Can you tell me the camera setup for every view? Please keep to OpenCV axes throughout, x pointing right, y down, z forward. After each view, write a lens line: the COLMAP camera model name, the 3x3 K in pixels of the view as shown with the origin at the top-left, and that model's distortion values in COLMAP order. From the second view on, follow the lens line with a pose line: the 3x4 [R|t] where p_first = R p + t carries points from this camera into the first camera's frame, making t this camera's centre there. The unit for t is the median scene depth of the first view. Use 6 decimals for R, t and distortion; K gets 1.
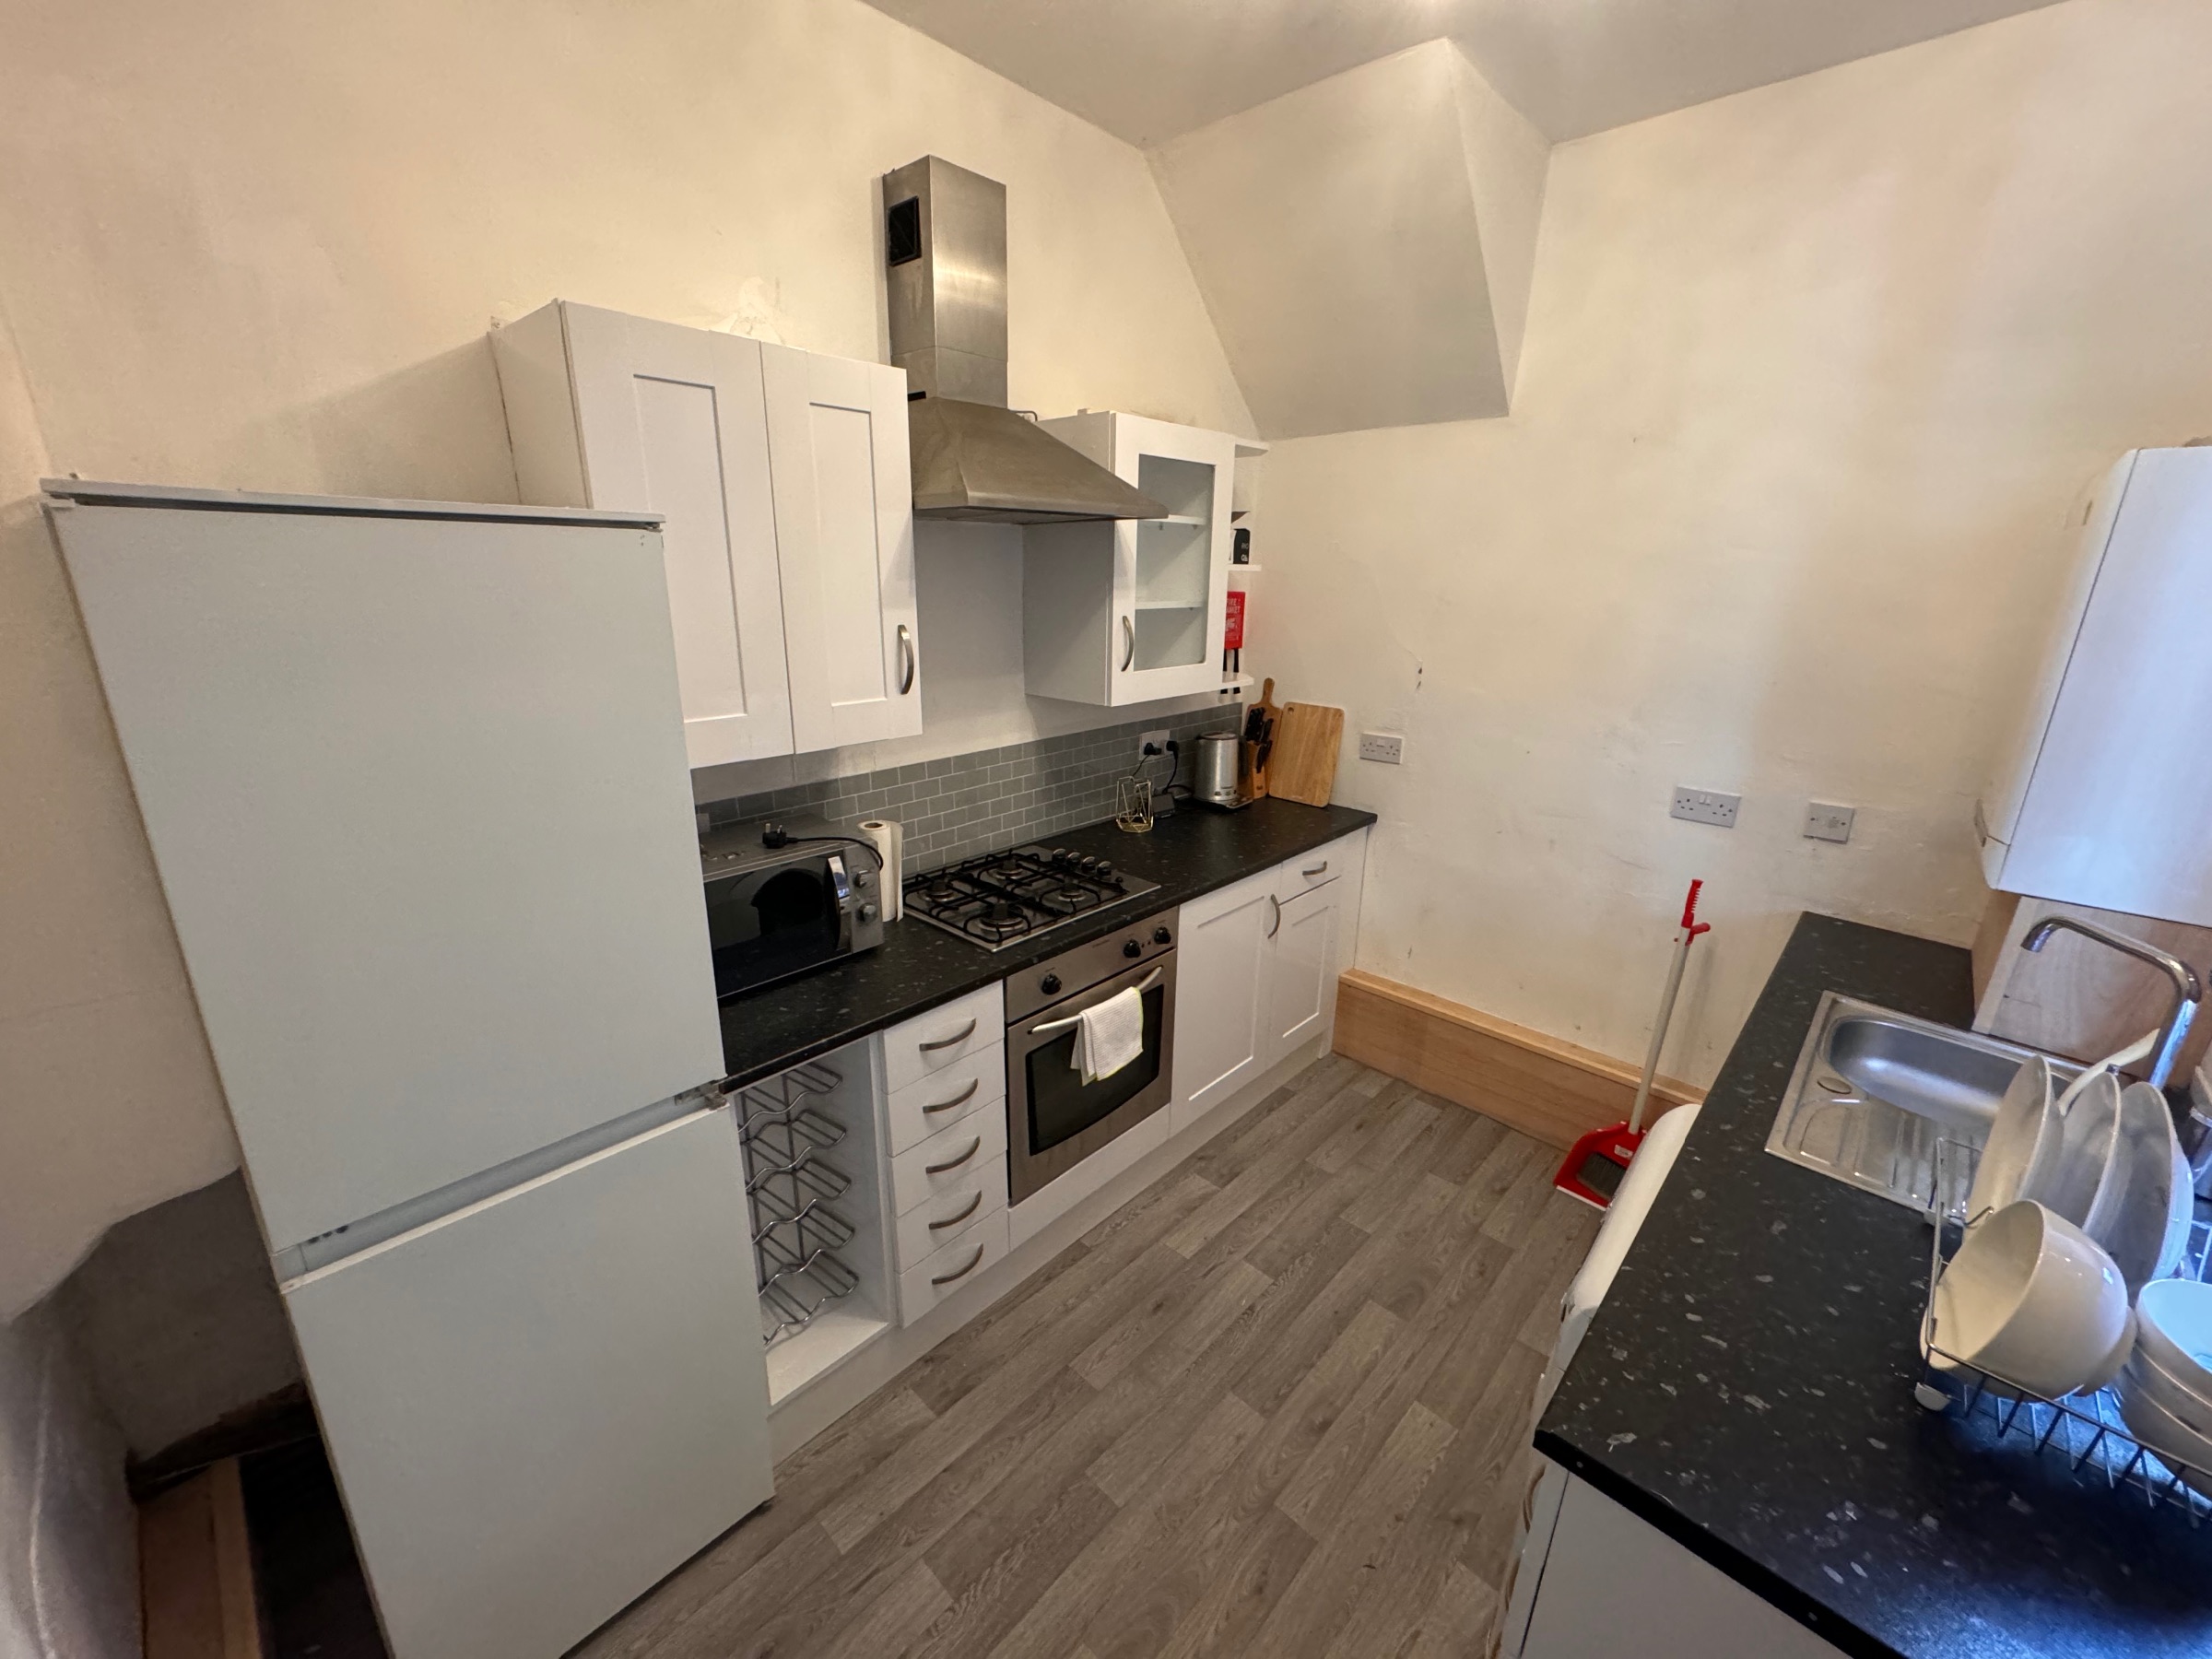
lens RADIAL K [[872.6, 0, 1101.0], [0, 872.6, 825.7], [0, 0, 1]] dist [-0.004411, -0.000571]
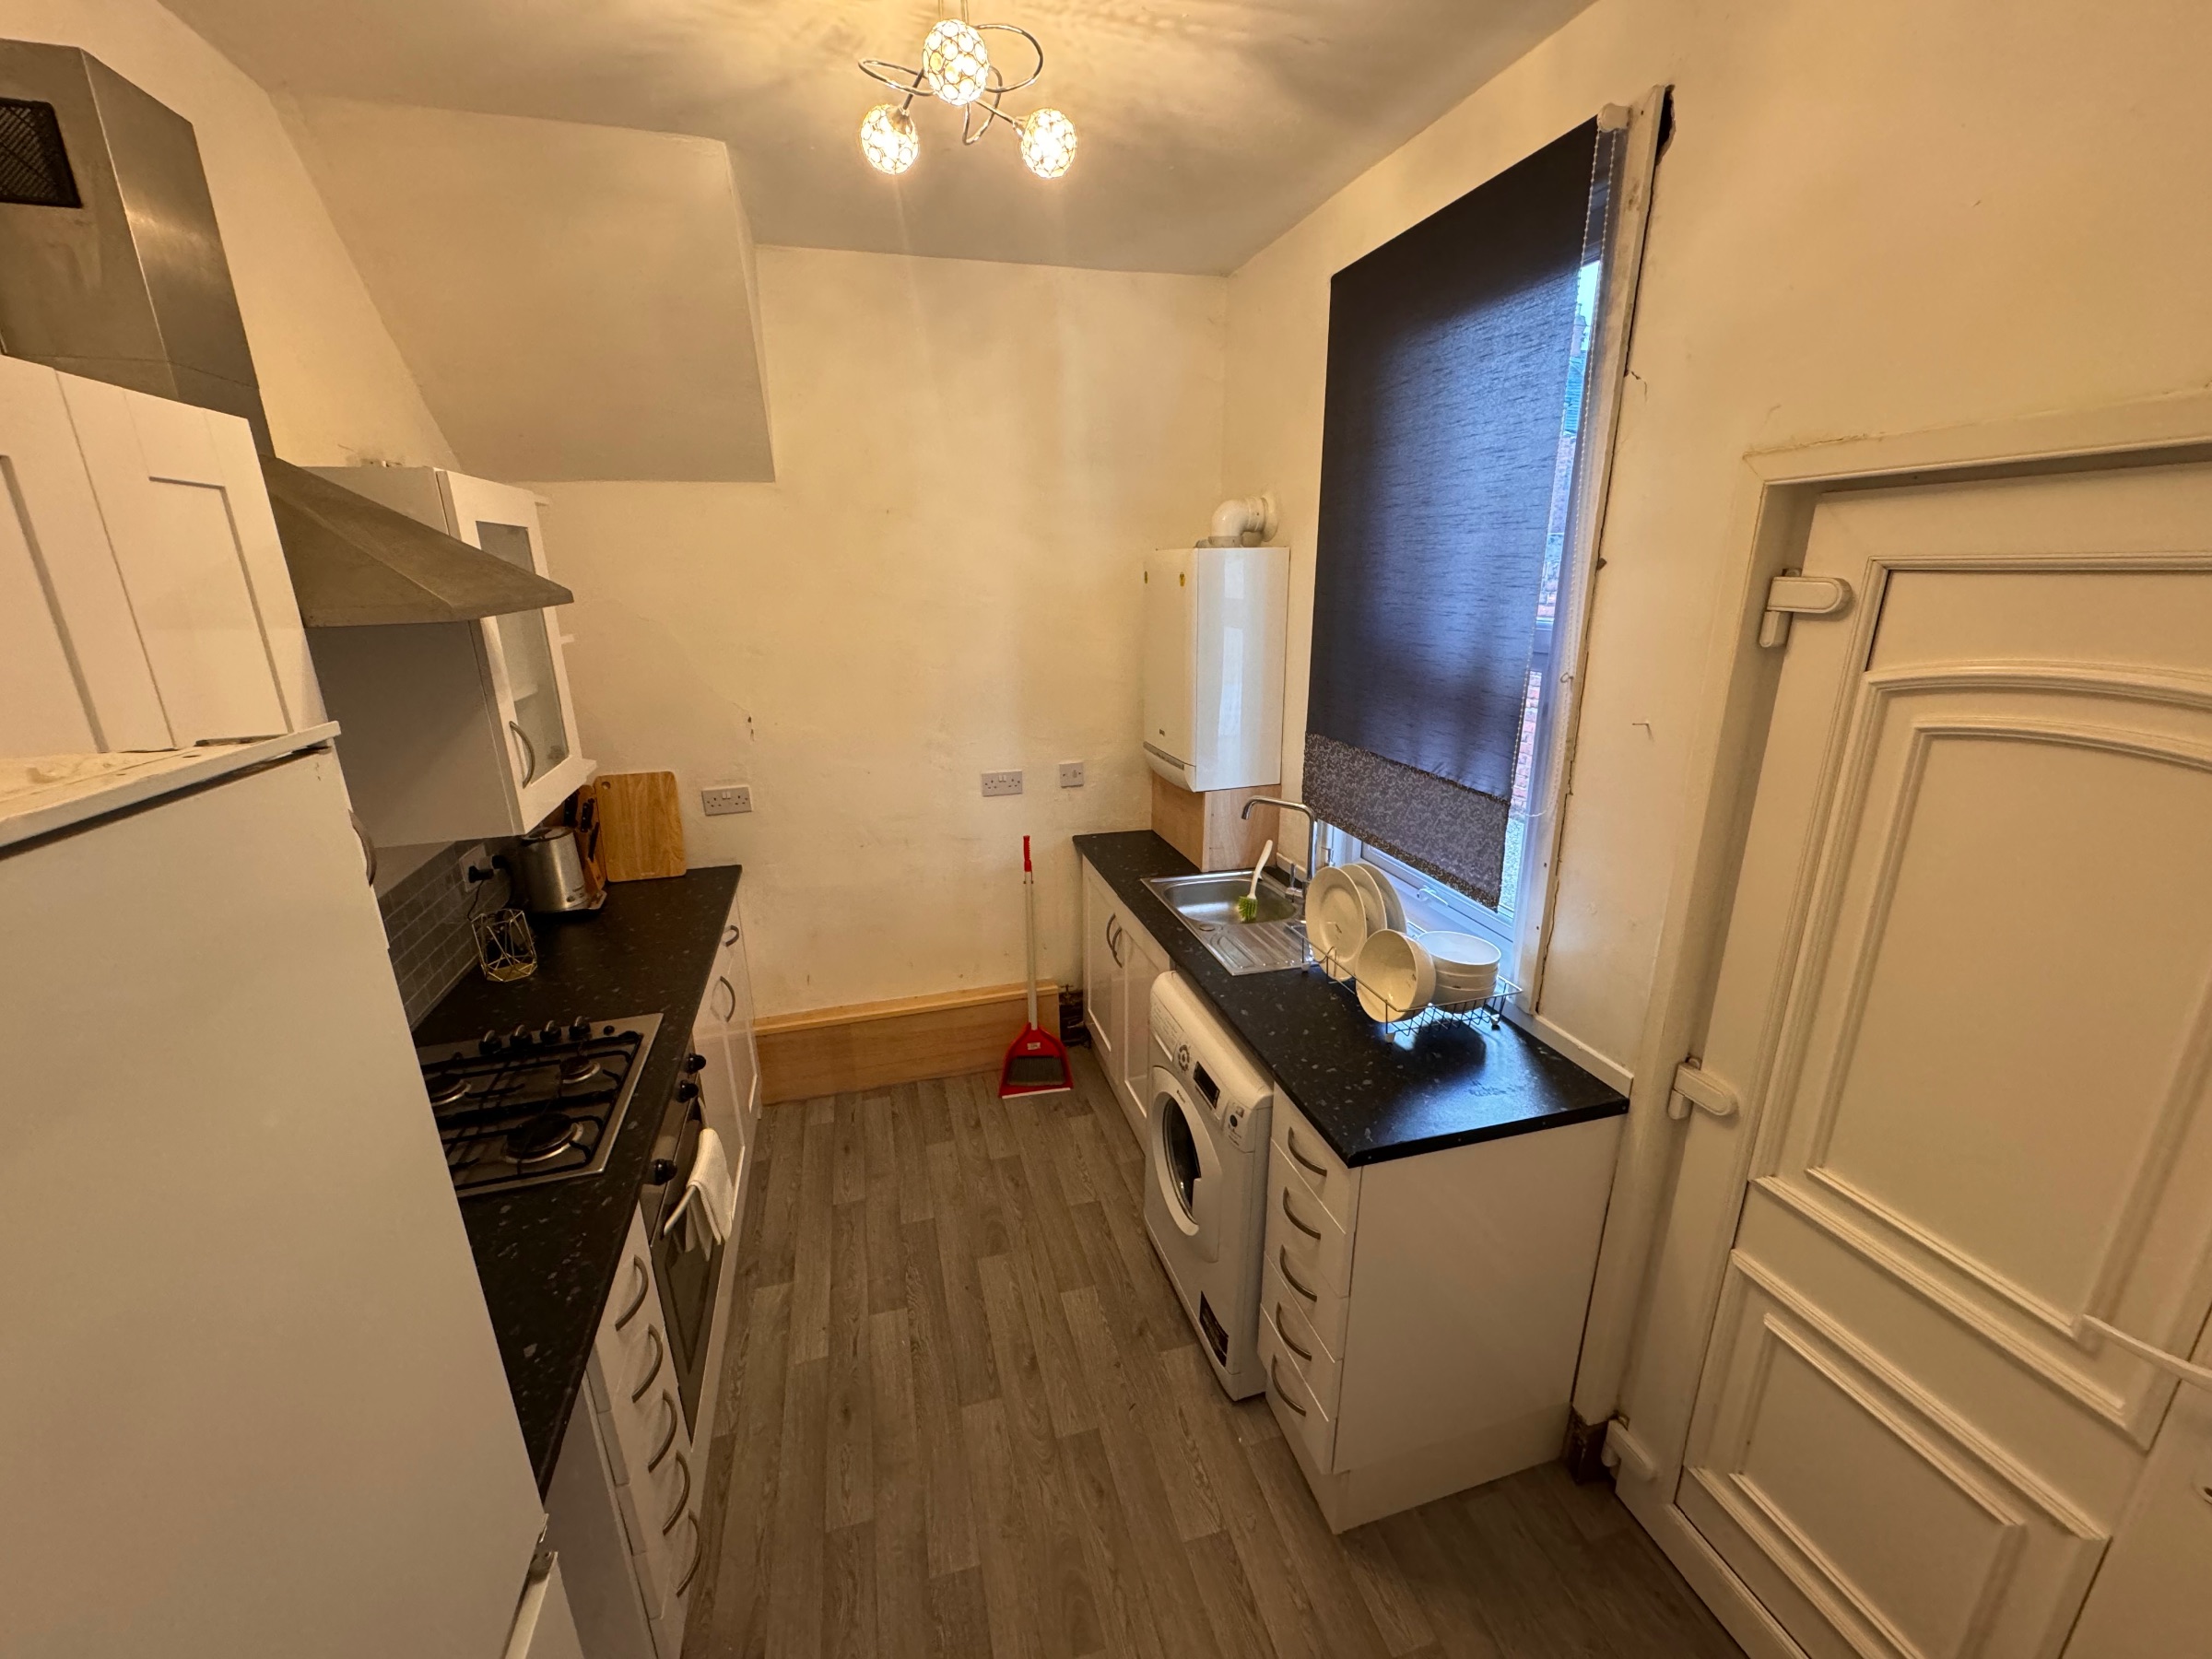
lens RADIAL K [[872.6, 0, 1103.3], [0, 872.6, 827.2], [0, 0, 1]] dist [-0.004411, -0.000571]
pose [[0.508798, -0.269150, 0.817730, -0.355829], [0.269999, 0.951835, 0.145294, -0.111619], [-0.817450, 0.146861, 0.556962, 0.122371]]
